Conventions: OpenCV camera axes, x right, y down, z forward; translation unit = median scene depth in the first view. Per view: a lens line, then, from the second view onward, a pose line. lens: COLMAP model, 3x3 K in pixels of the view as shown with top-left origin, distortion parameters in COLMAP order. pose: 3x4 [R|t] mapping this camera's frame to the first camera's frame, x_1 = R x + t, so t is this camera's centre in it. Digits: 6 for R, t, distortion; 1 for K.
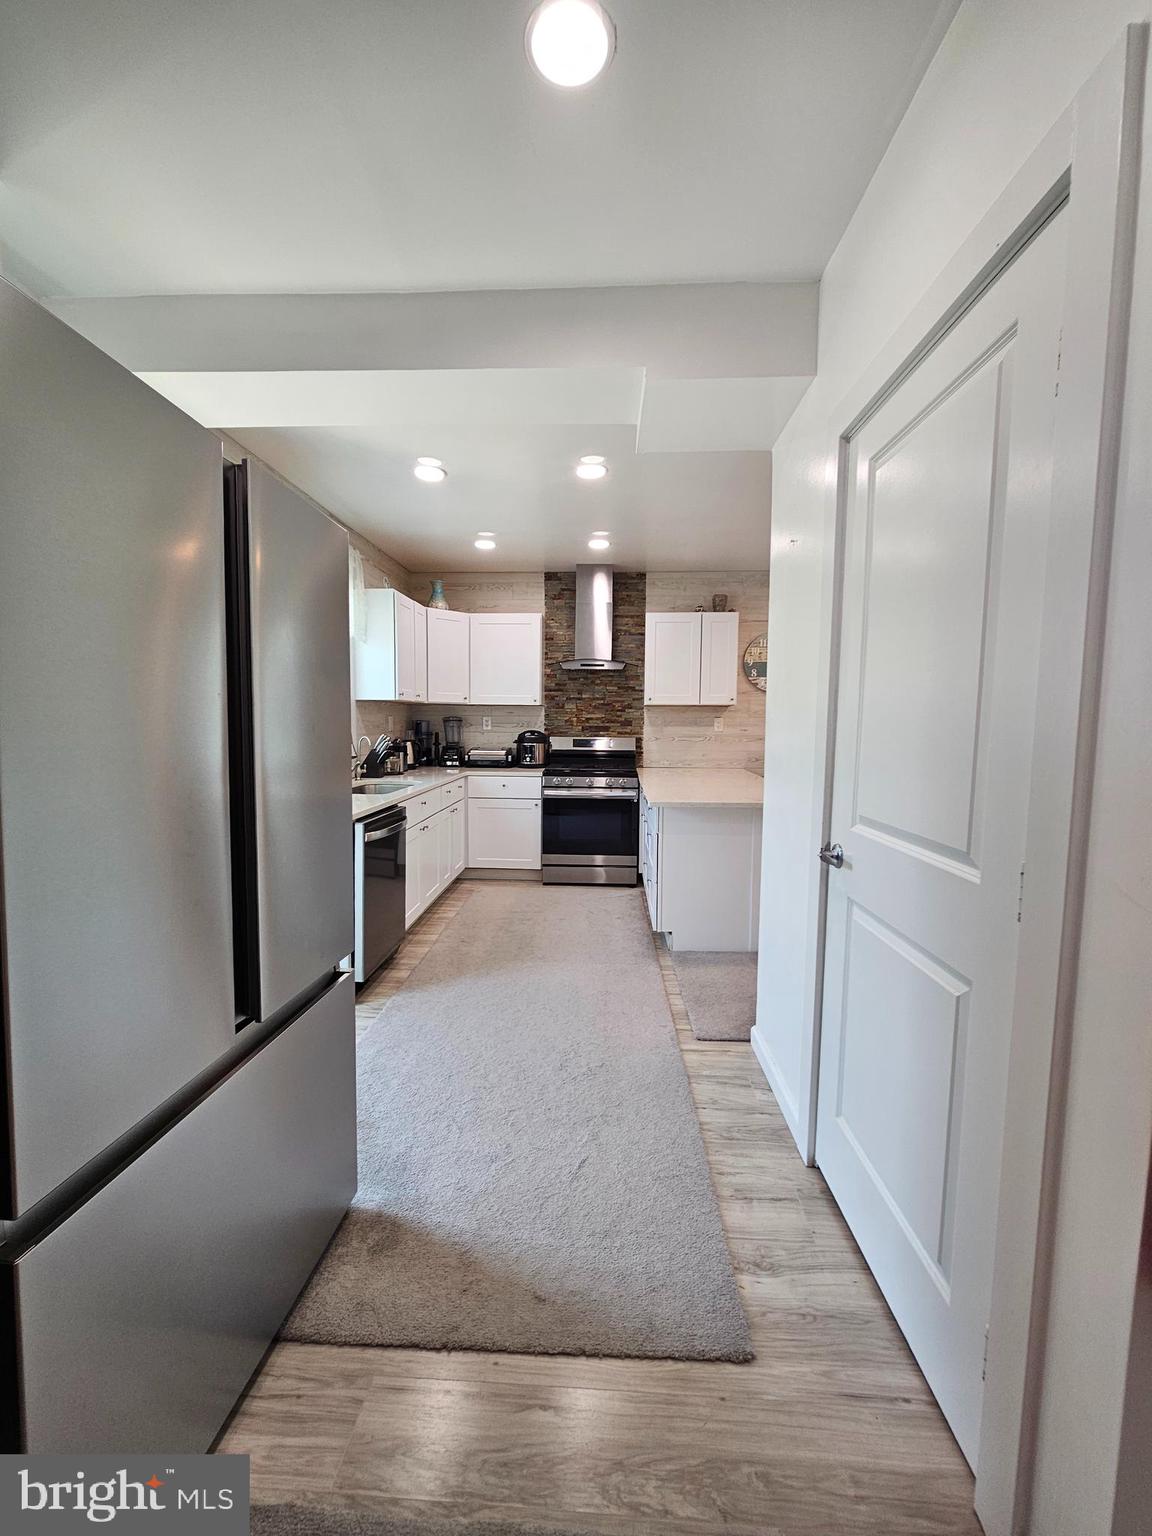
lens RADIAL K [[627.6, 0, 569.8], [0, 627.6, 771.2], [0, 0, 1]] dist [-0.003396, 0.000877]
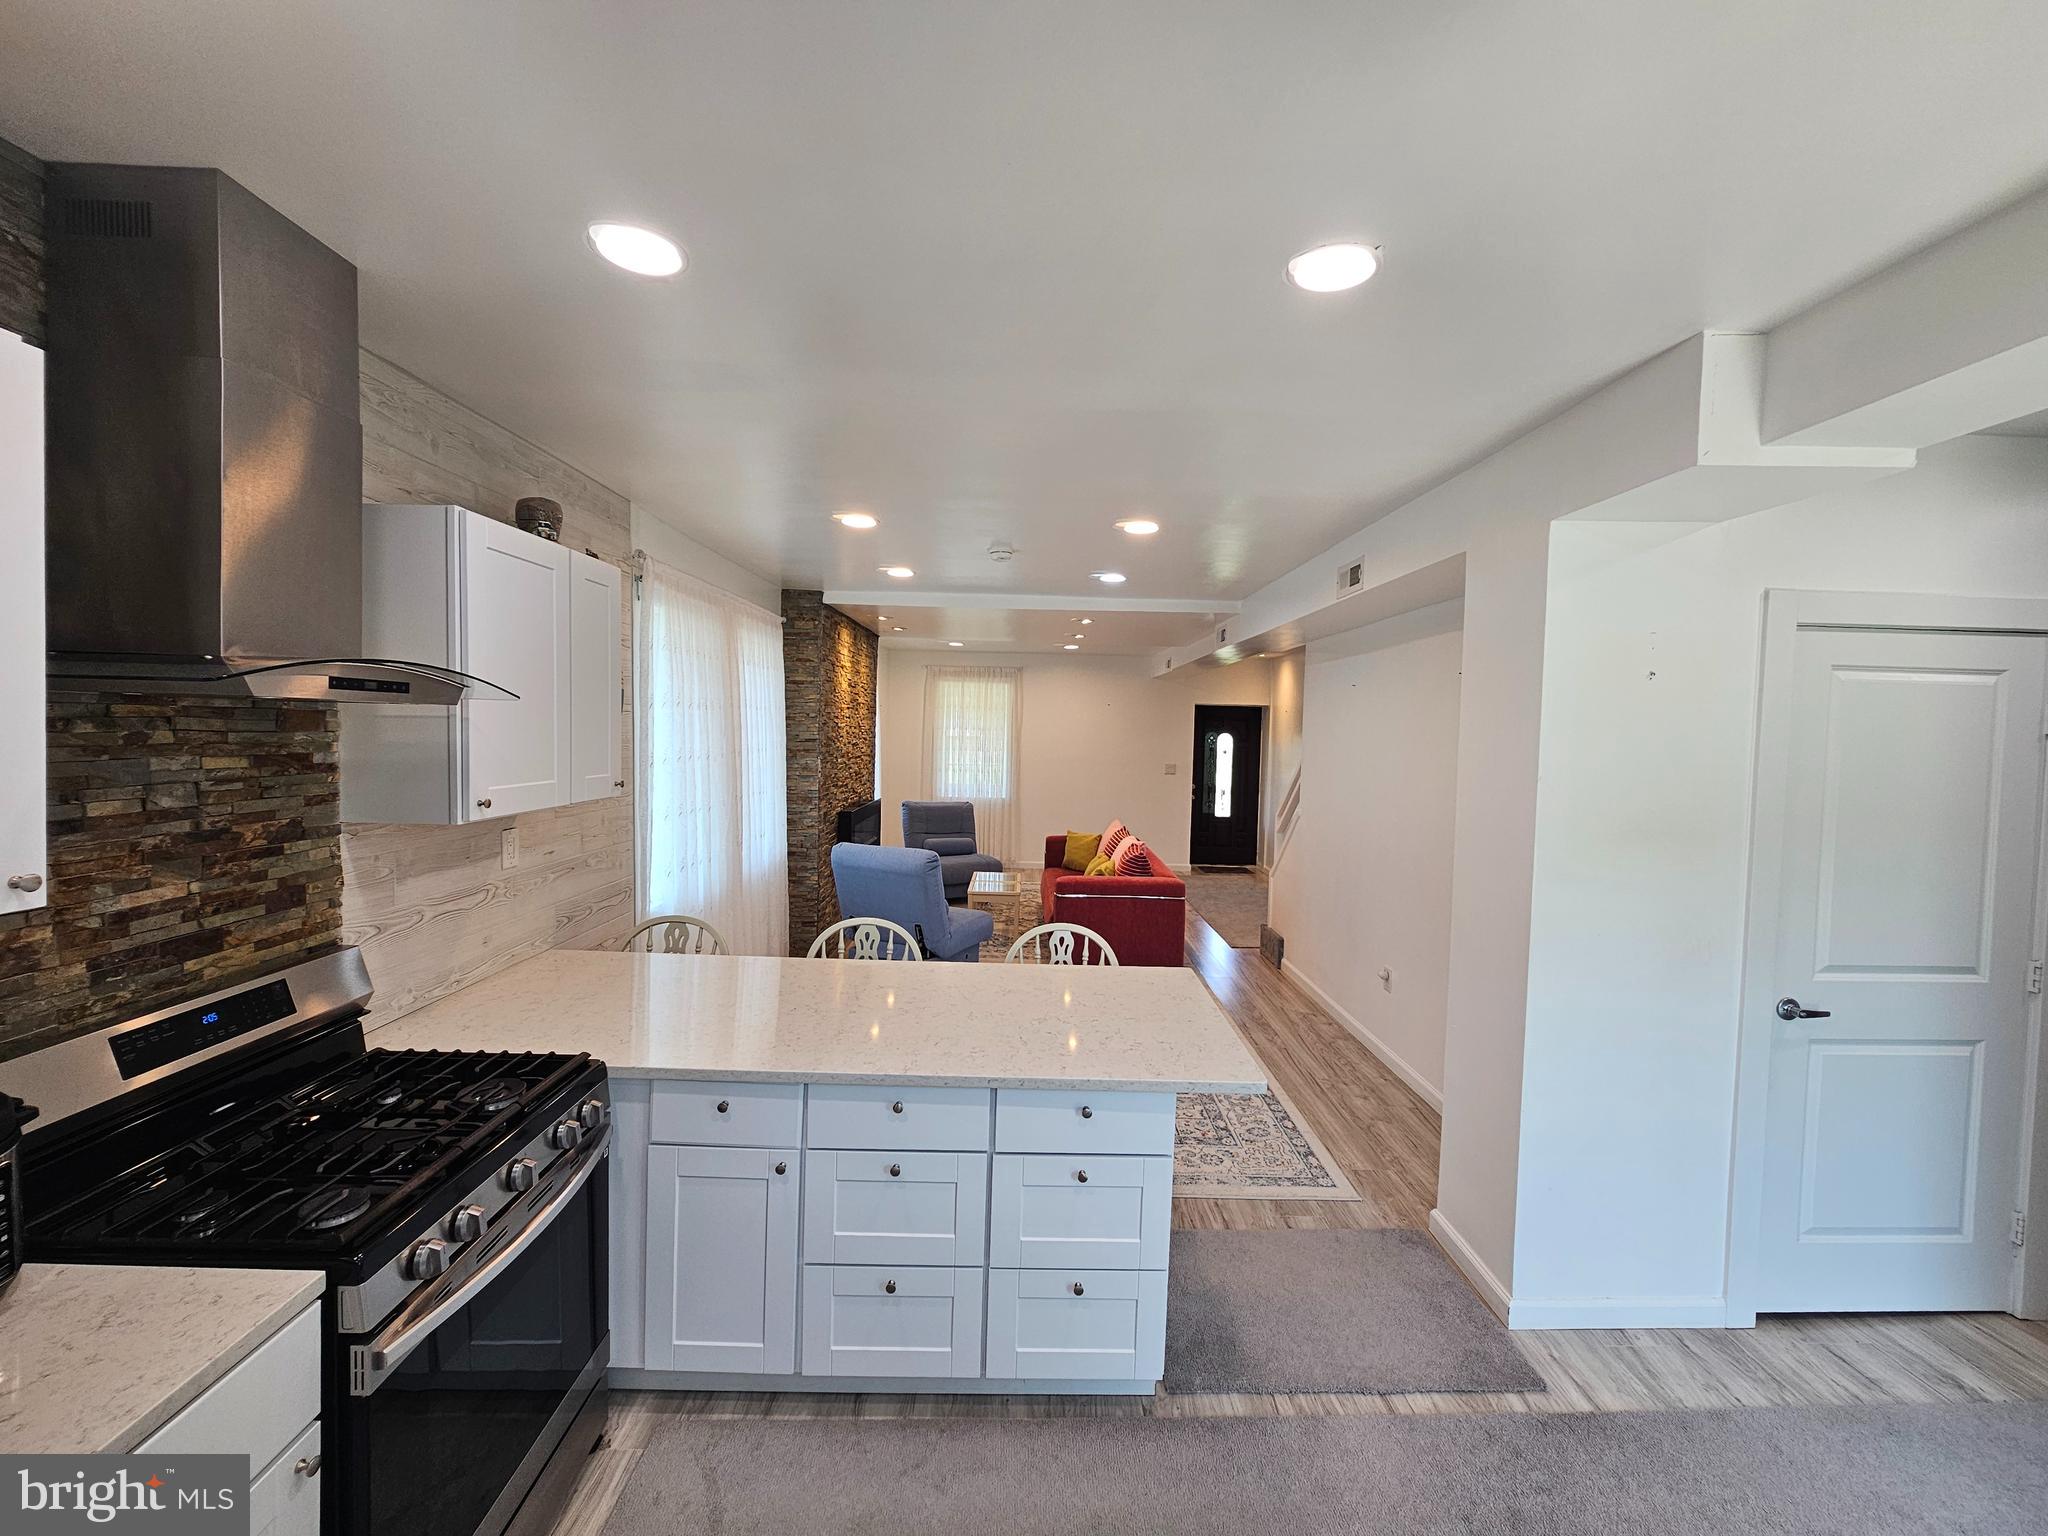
lens RADIAL K [[836.8, 0, 1033.5], [0, 836.8, 761.4], [0, 0, 1]] dist [-0.003396, 0.000877]
pose [[-0.081659, -0.050823, 0.995364, -0.270380], [0.054793, 0.996960, 0.055400, -0.135625], [-0.995153, 0.059063, -0.078626, 0.735756]]
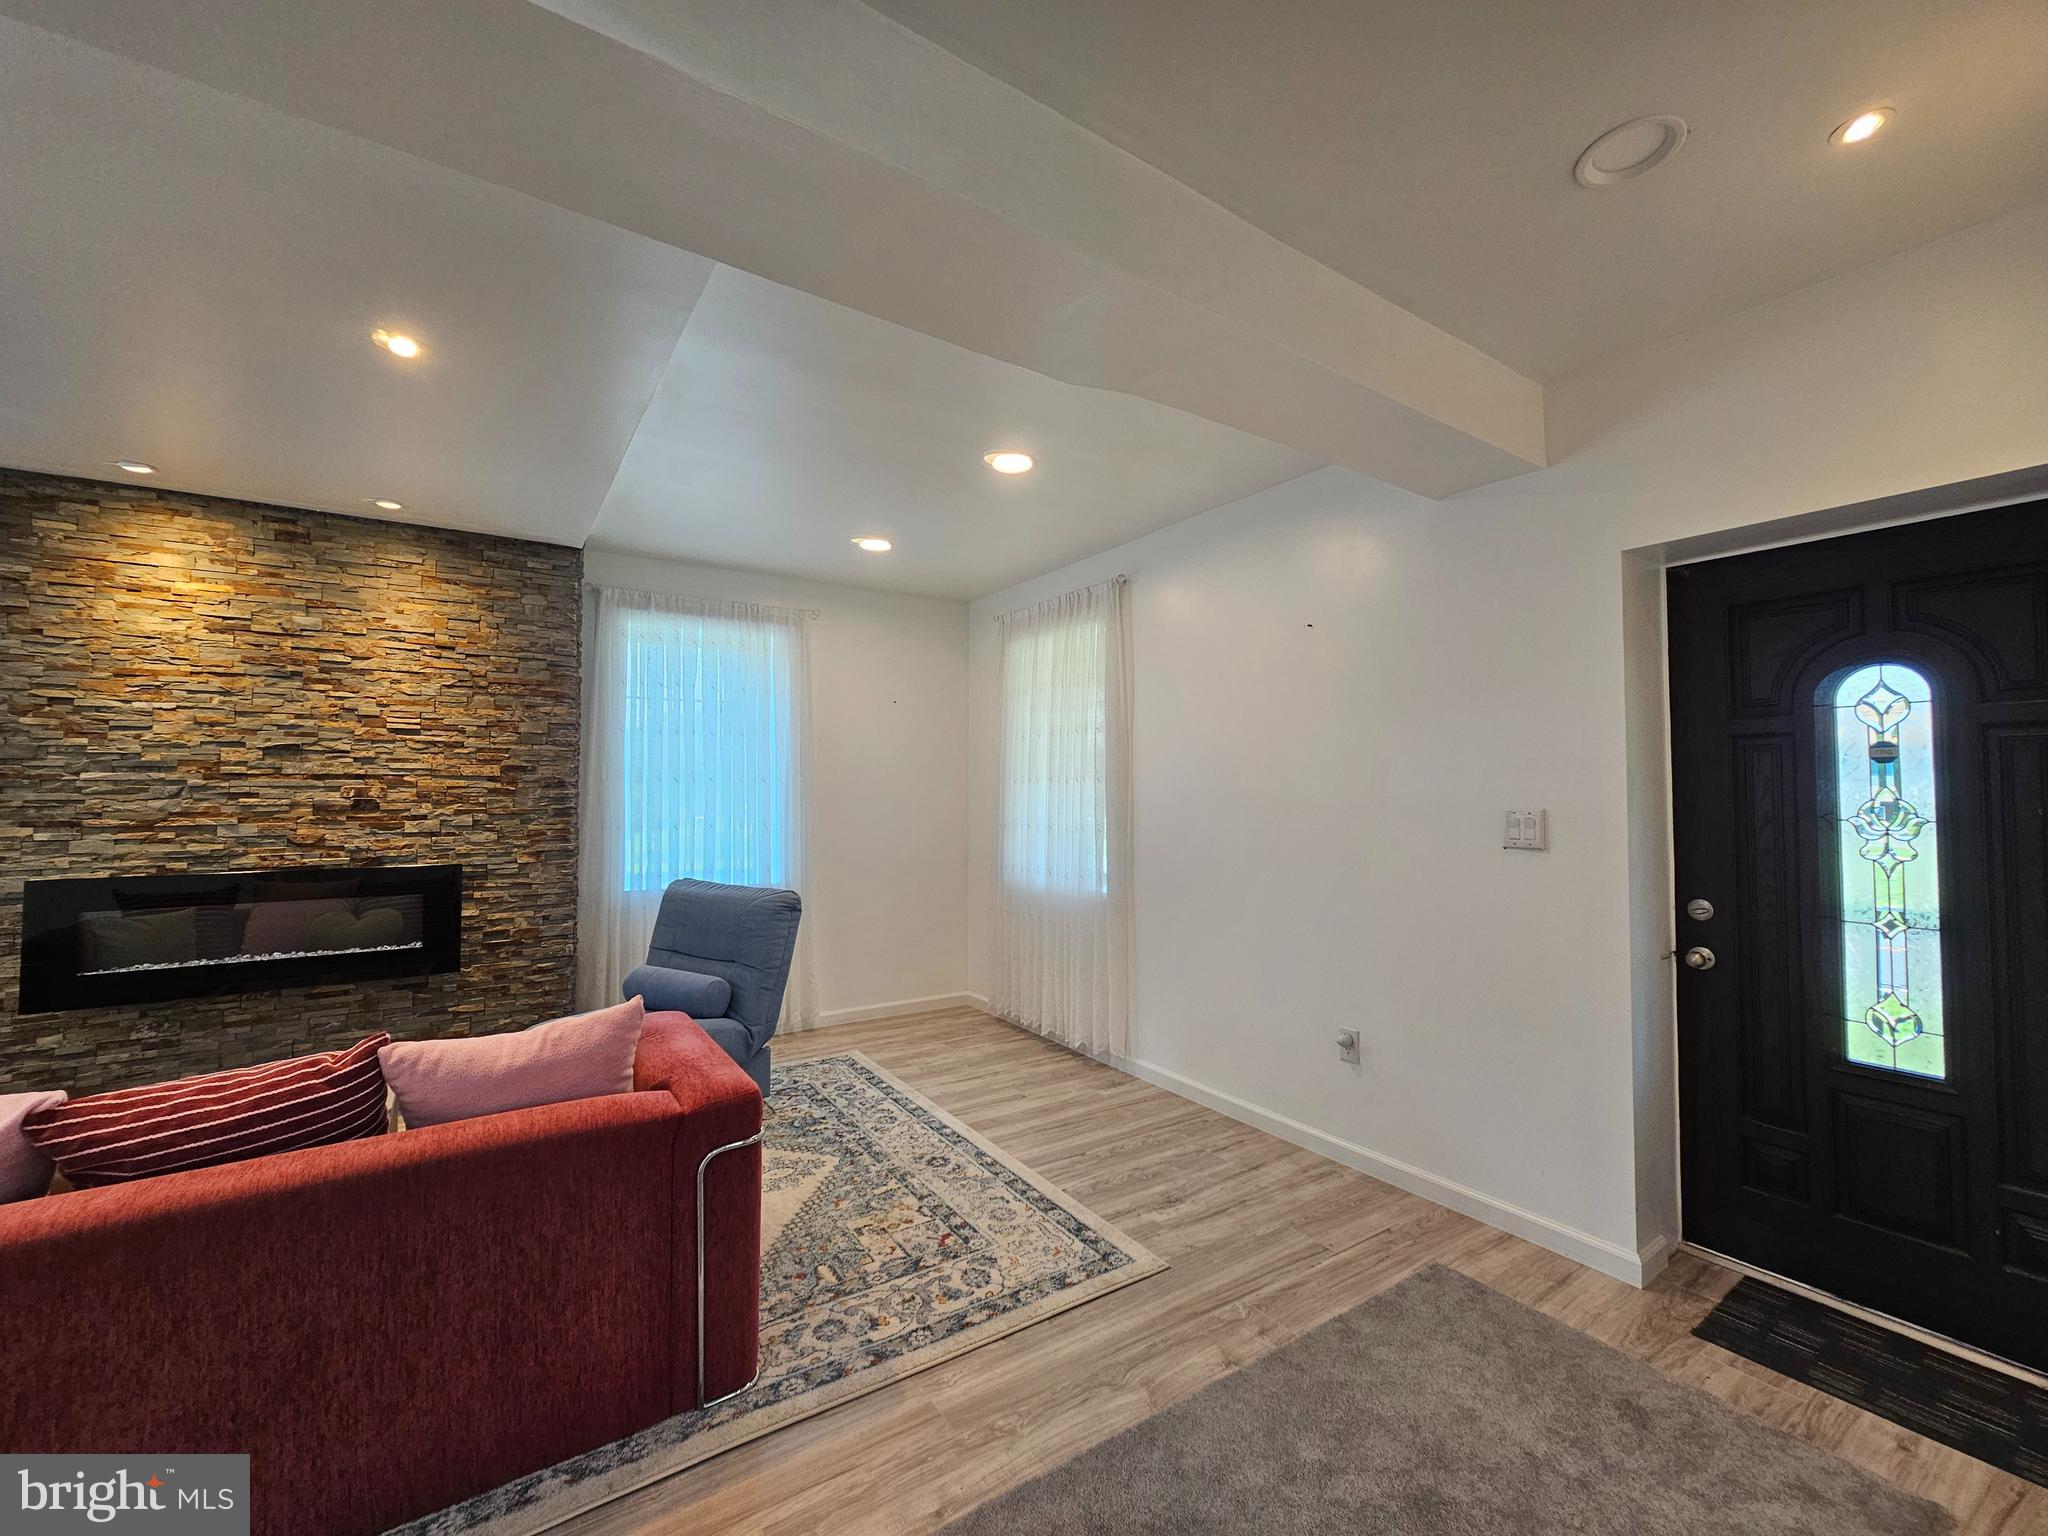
lens RADIAL K [[836.8, 0, 1034.9], [0, 836.8, 758.6], [0, 0, 1]] dist [-0.003396, 0.000877]
pose [[0.788845, 0.014569, 0.614419, 1.050496], [0.057967, 0.993499, -0.097980, -0.006653], [-0.611852, 0.112907, 0.782872, 0.077400]]
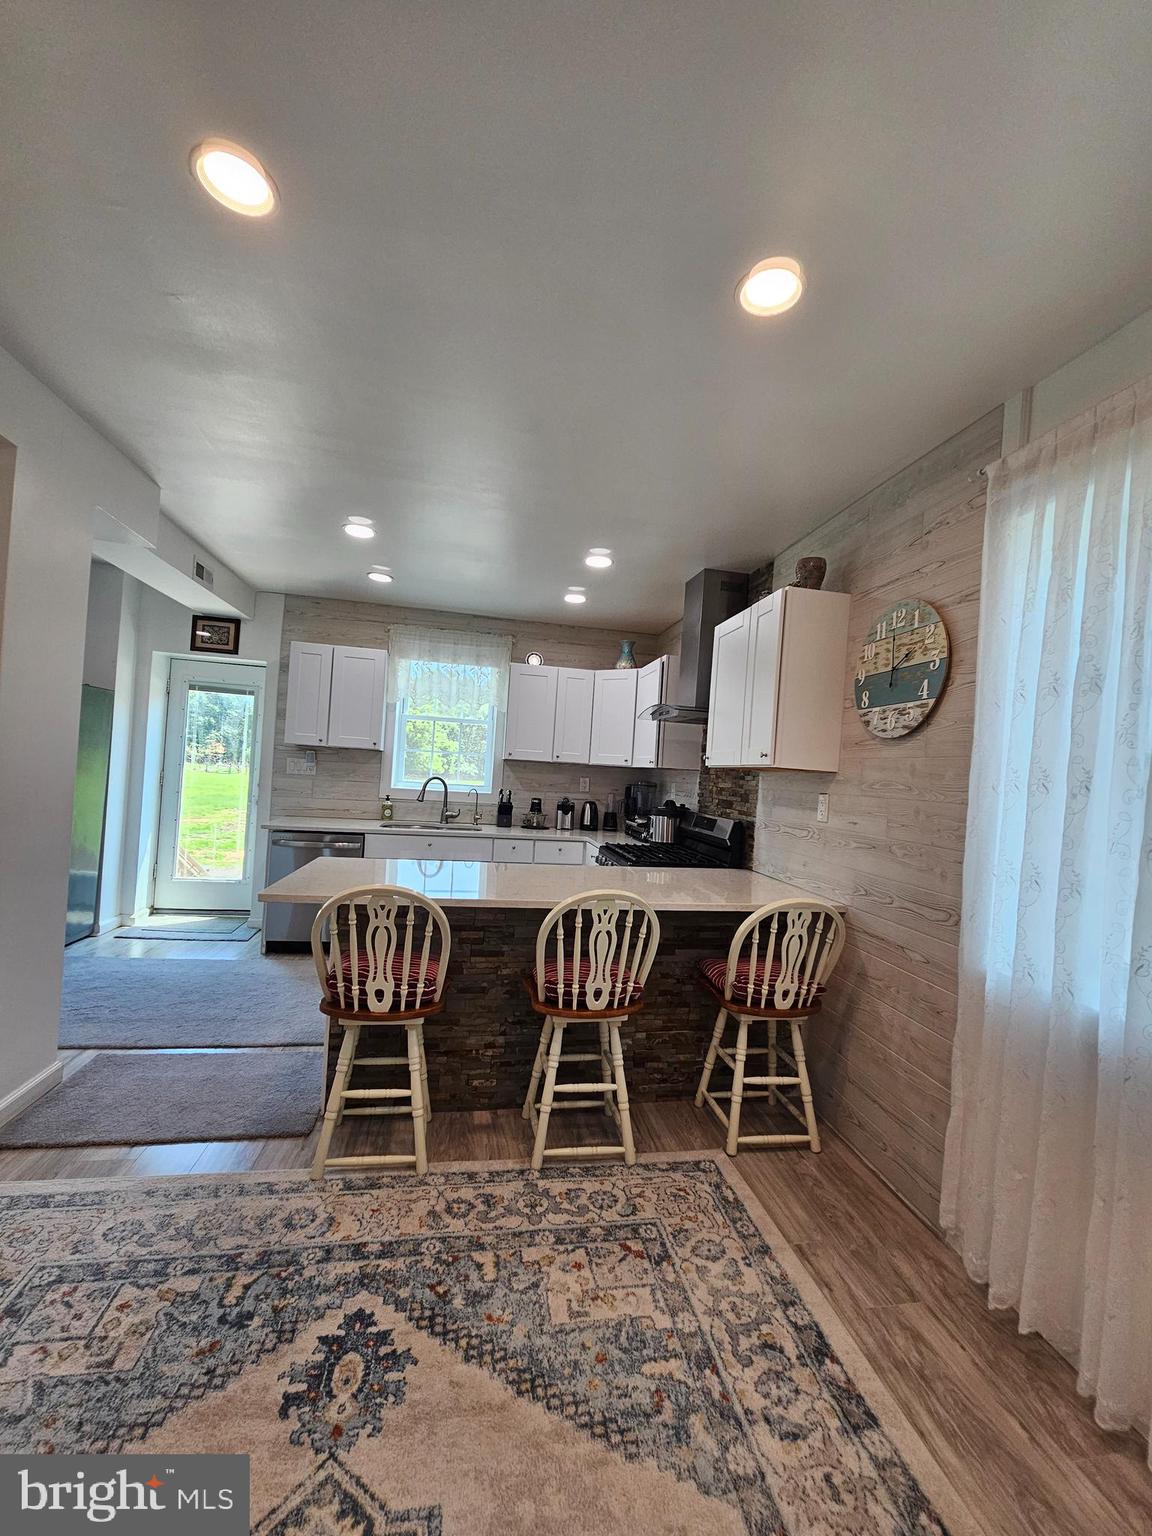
lens RADIAL K [[627.6, 0, 580.5], [0, 627.6, 773.6], [0, 0, 1]] dist [-0.003396, 0.000877]
pose [[0.248470, 0.008954, -0.968598, 0.679540], [-0.139531, 0.989859, -0.026643, -0.061248], [0.958537, 0.141769, 0.247200, 0.687710]]
